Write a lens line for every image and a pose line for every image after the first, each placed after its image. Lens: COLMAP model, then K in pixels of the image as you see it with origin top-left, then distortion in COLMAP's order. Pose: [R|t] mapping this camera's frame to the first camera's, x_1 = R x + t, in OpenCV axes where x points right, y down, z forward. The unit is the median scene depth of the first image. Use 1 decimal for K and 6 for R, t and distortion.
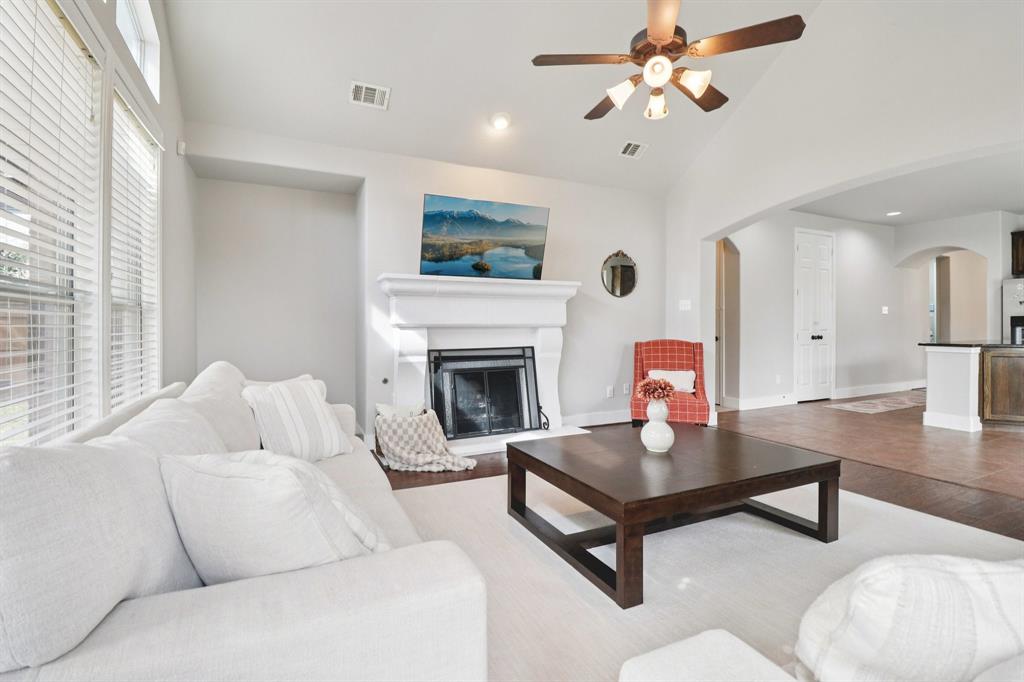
lens RADIAL K [[473.0, 0, 496.4], [0, 473.0, 326.9], [0, 0, 1]] dist [-0.009985, -0.007218]
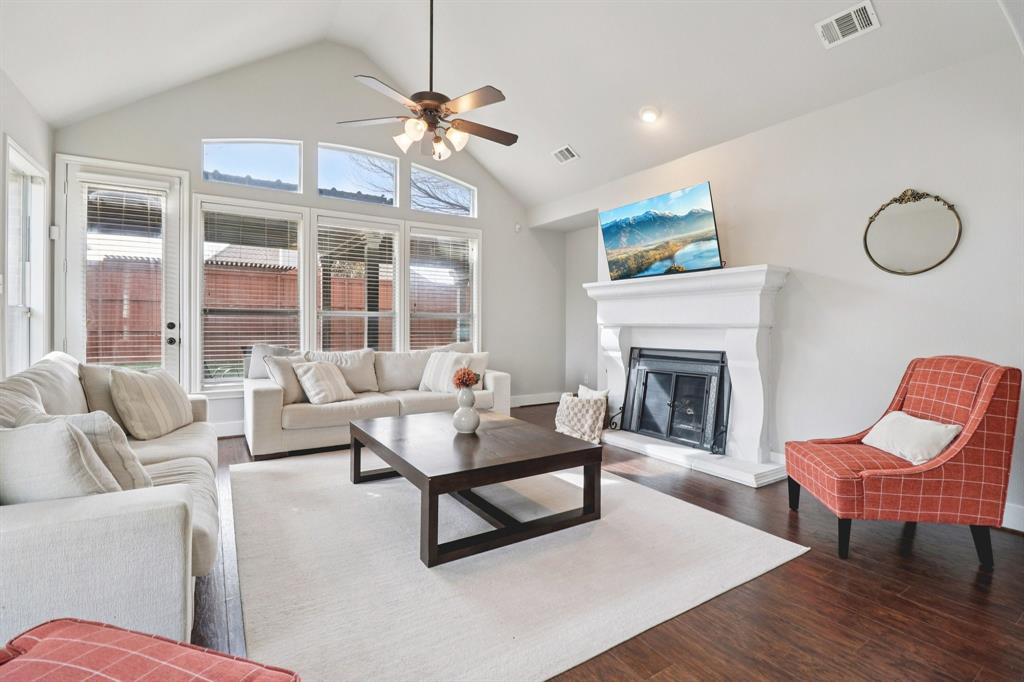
lens RADIAL K [[473.0, 0, 509.4], [0, 473.0, 332.8], [0, 0, 1]] dist [-0.009985, -0.007218]
pose [[0.133714, 0.019487, -0.990828, 0.824457], [-0.003568, 0.999810, 0.019182, -0.004754], [0.991014, 0.000970, 0.133758, 0.516495]]
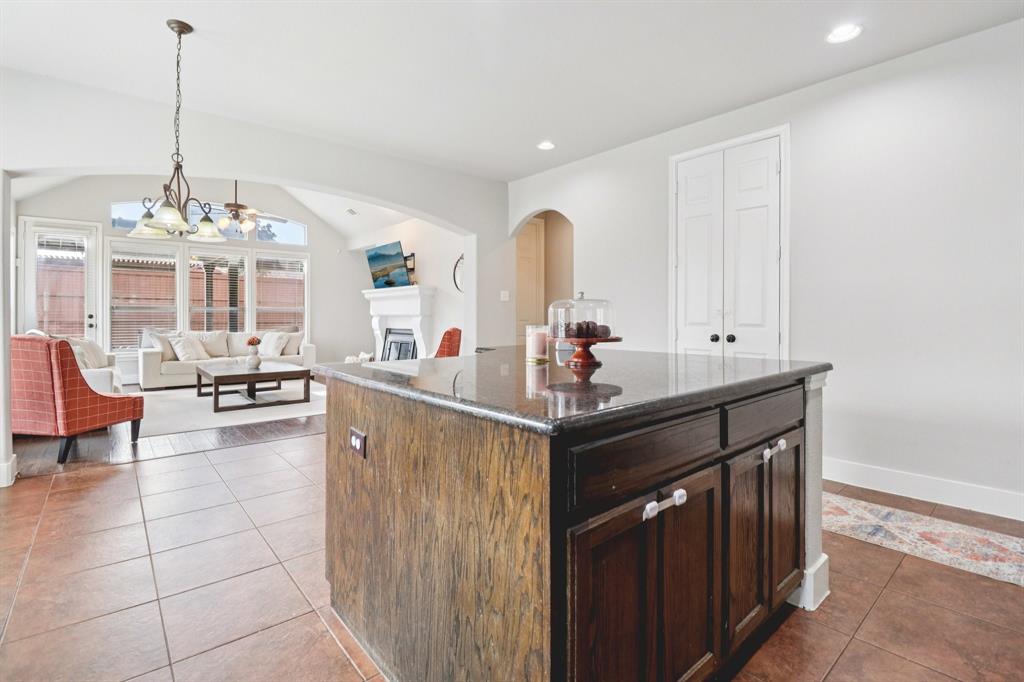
lens RADIAL K [[473.0, 0, 509.0], [0, 473.0, 316.6], [0, 0, 1]] dist [-0.009985, -0.007218]
pose [[0.271639, 0.006403, -0.962378, 1.629241], [-0.000855, 0.999979, 0.006412, -0.008922], [0.962399, -0.000919, 0.271639, 0.868192]]
